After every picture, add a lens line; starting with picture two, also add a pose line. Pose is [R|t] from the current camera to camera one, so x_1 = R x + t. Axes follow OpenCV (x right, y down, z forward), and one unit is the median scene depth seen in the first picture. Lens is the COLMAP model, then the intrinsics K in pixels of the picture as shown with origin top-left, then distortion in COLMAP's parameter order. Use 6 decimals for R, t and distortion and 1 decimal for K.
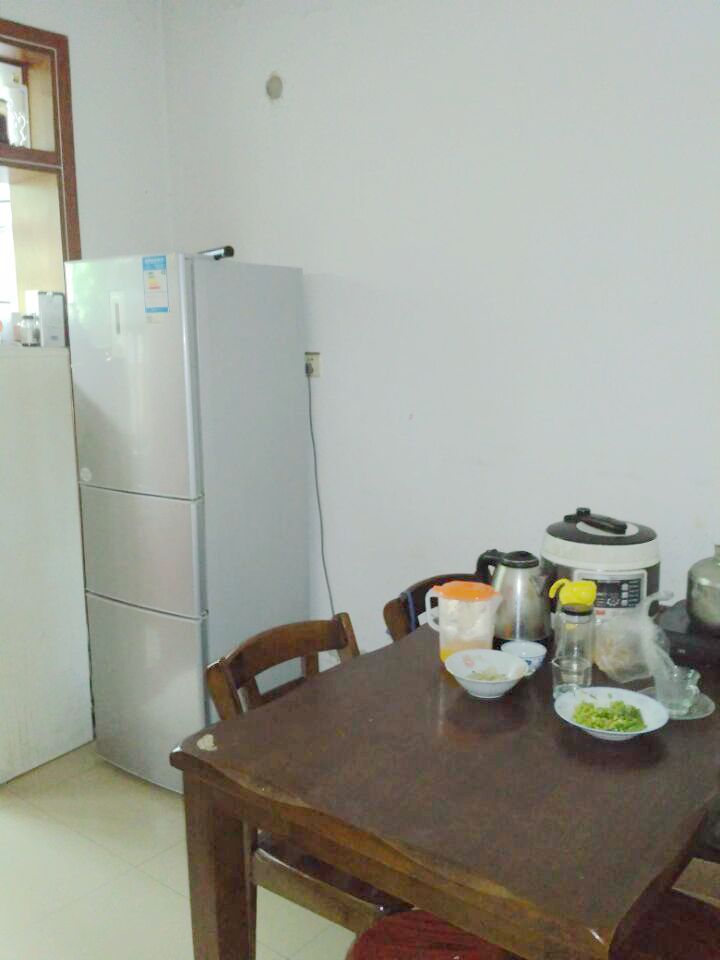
lens RADIAL K [[869.6, 0, 359.0], [0, 869.6, 493.4], [0, 0, 1]] dist [0.117468, -0.275003]
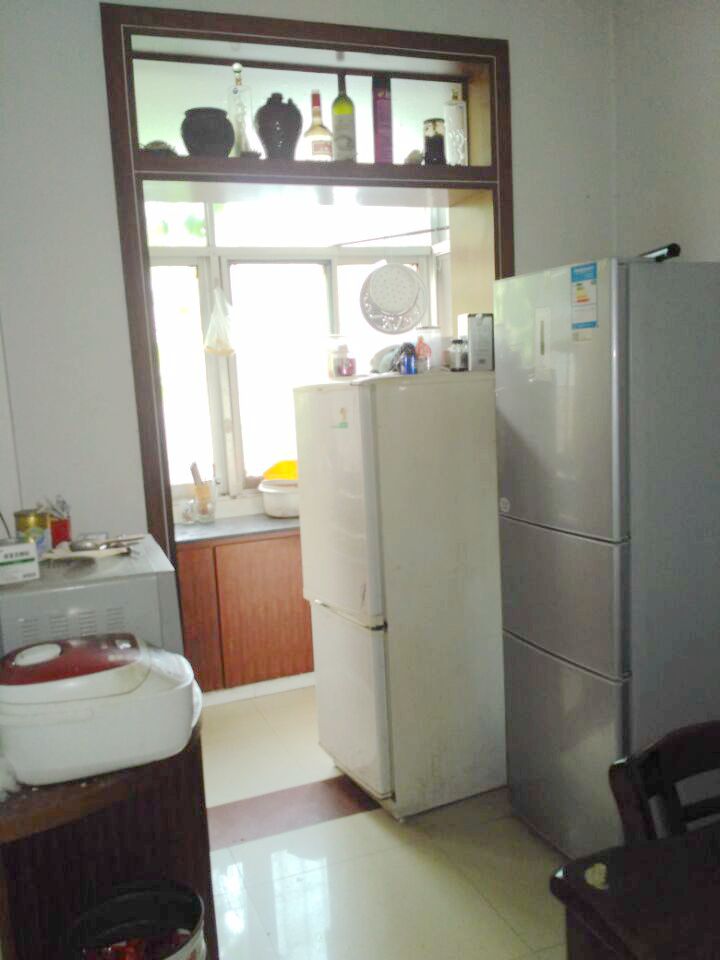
lens RADIAL K [[869.6, 0, 359.0], [0, 869.6, 493.4], [0, 0, 1]] dist [0.117468, -0.275003]
pose [[0.873500, 0.033803, -0.485649, 0.005673], [-0.041182, 0.999141, -0.004528, -0.023412], [0.485079, 0.023955, 0.874142, 0.106646]]
